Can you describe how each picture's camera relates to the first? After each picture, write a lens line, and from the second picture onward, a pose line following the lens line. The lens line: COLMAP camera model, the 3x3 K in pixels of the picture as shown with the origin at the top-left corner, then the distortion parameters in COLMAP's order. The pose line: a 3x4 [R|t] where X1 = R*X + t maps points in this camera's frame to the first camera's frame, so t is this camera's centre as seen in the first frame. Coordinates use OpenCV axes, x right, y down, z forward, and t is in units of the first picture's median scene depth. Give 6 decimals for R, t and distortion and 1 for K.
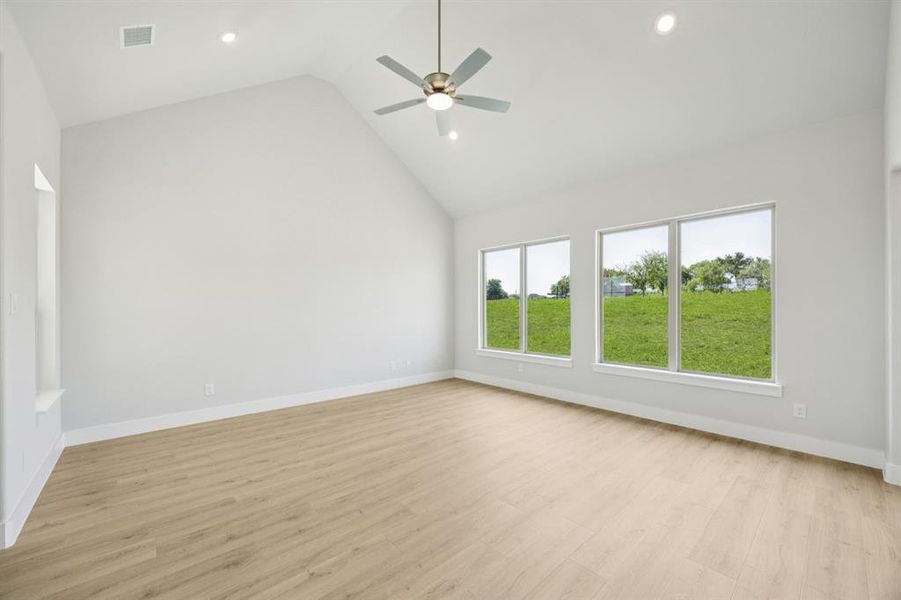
lens RADIAL K [[347.4, 0, 448.9], [0, 347.4, 308.2], [0, 0, 1]] dist [-0.008783, -0.000541]
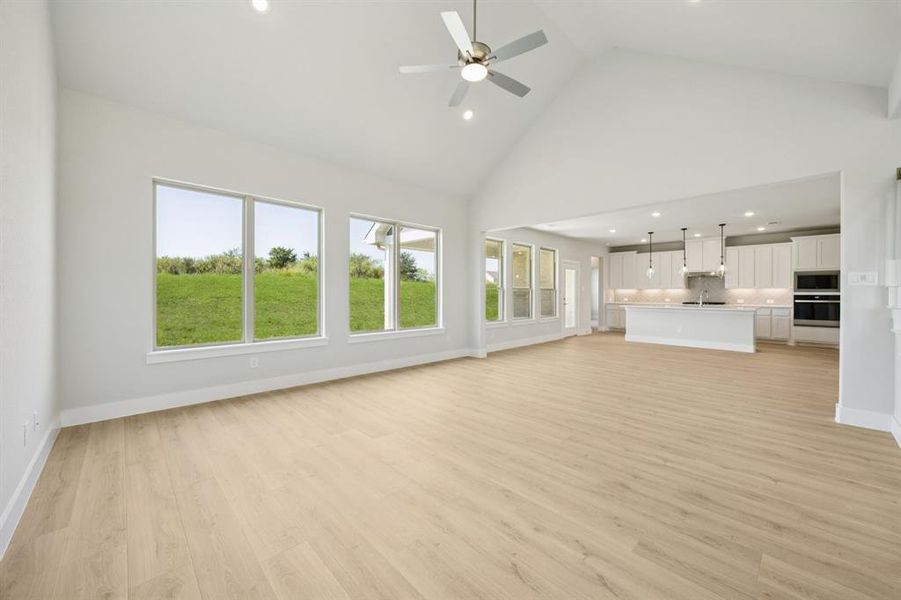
lens RADIAL K [[344.8, 0, 458.4], [0, 344.8, 292.6], [0, 0, 1]] dist [-0.003066, -0.000681]
pose [[-0.045643, 0.002966, 0.998953, -0.662513], [-0.001942, 0.999993, -0.003058, 0.027219], [-0.998956, -0.002079, -0.045637, 0.712252]]
